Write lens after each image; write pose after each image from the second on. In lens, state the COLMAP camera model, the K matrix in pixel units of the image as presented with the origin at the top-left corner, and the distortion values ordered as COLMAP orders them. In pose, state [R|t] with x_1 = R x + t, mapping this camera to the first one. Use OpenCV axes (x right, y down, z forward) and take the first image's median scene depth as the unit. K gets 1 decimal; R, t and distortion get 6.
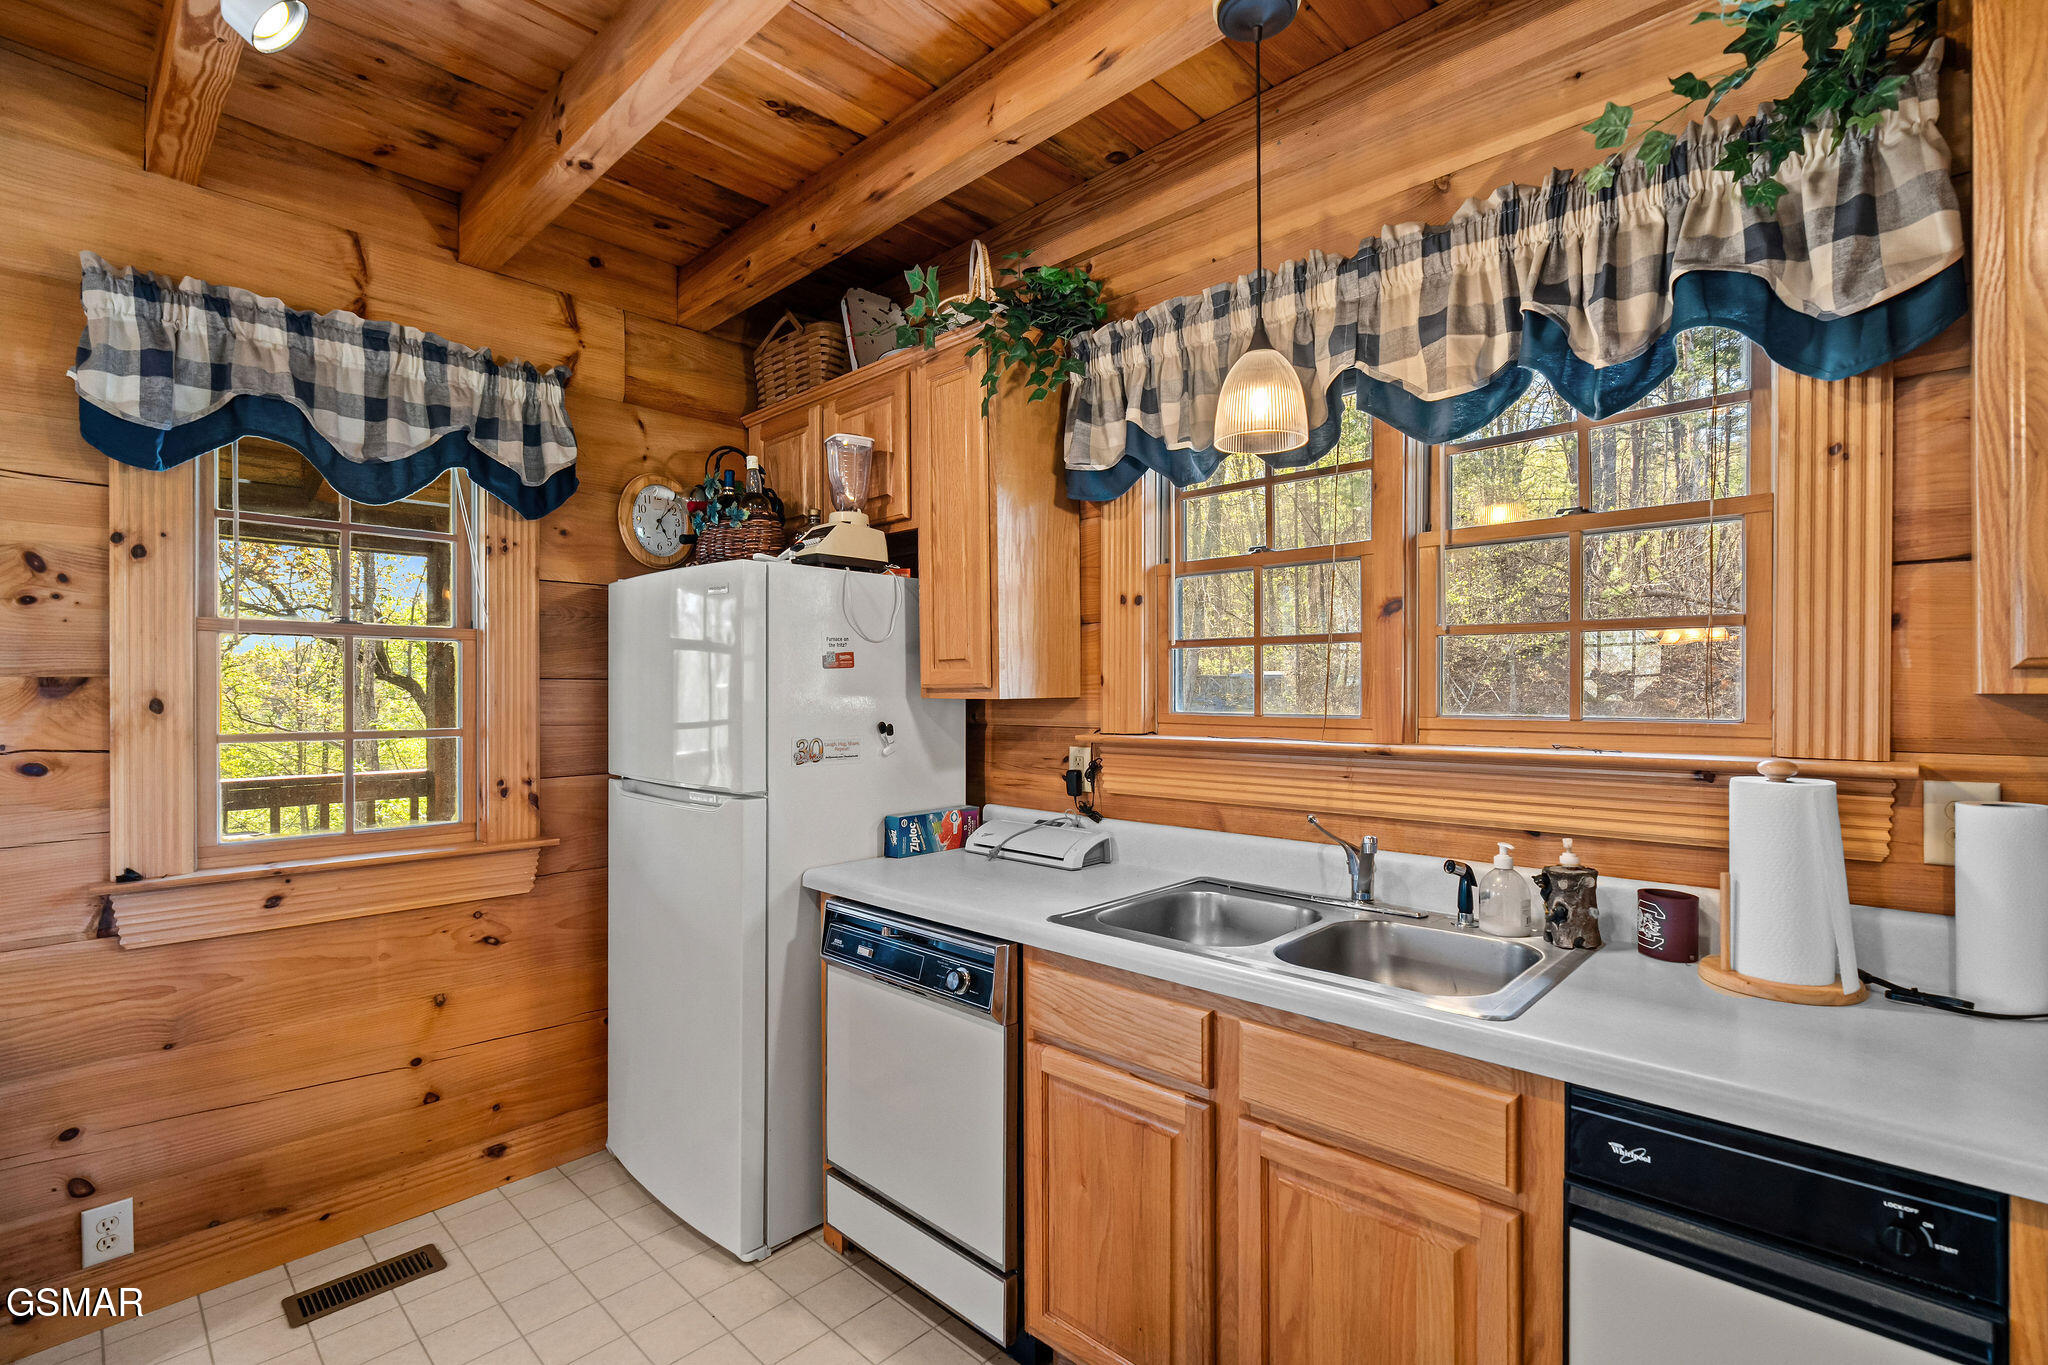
lens RADIAL K [[932.2, 0, 1019.6], [0, 932.2, 690.5], [0, 0, 1]] dist [-0.001385, -0.000042]
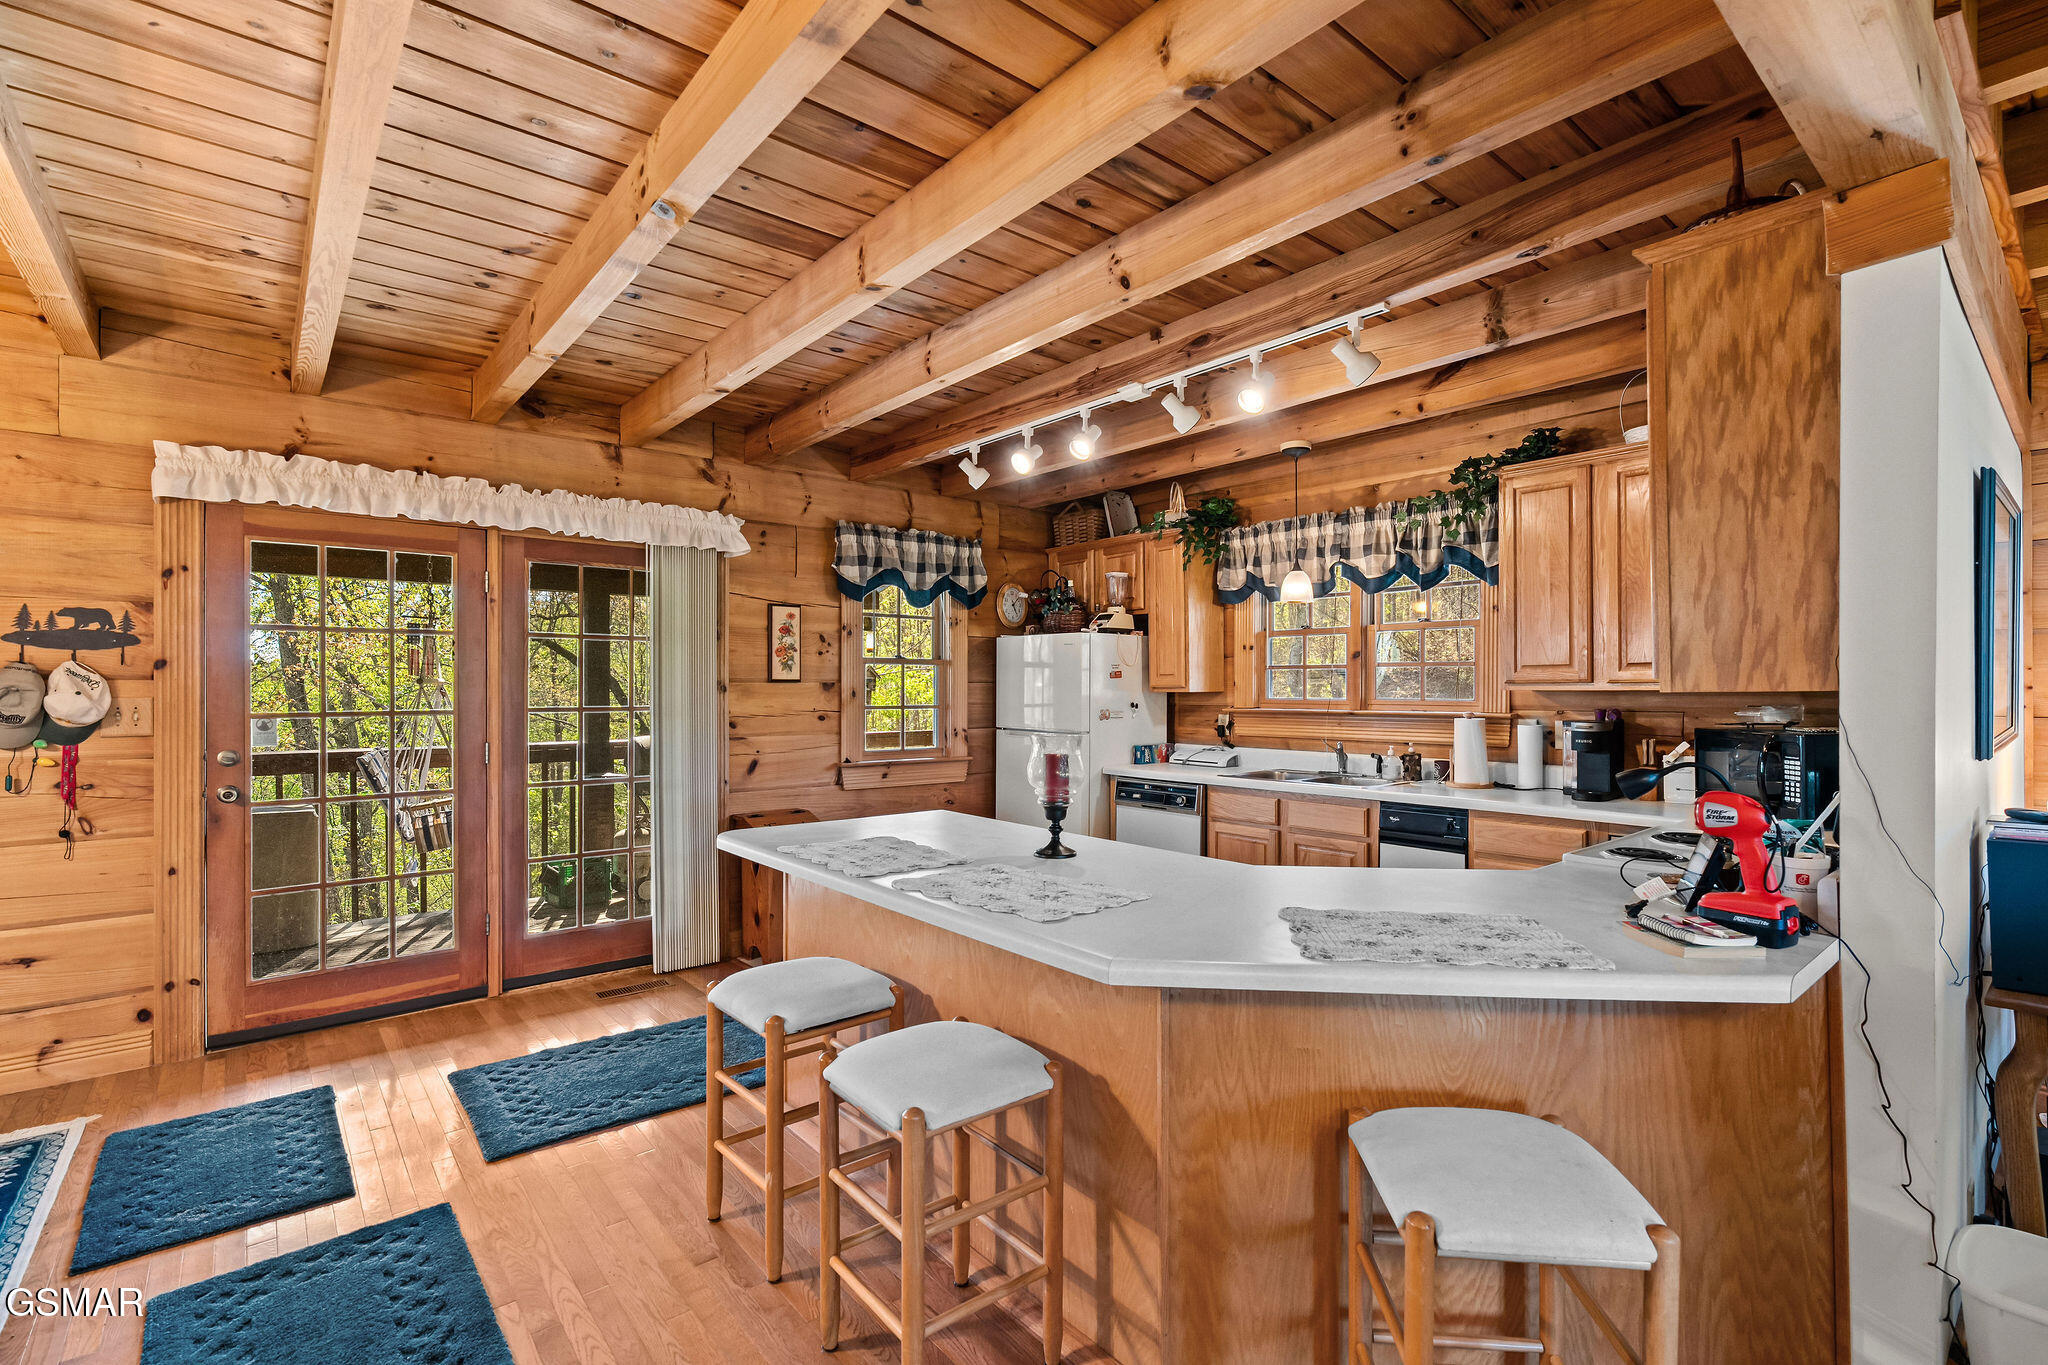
lens RADIAL K [[924.4, 0, 1029.3], [0, 924.4, 688.1], [0, 0, 1]] dist [-0.001364, 0.000113]
pose [[0.994953, 0.001959, -0.100321, -0.187241], [-0.001901, 0.999998, 0.000679, -0.001533], [0.100322, -0.000484, 0.994955, -1.305886]]
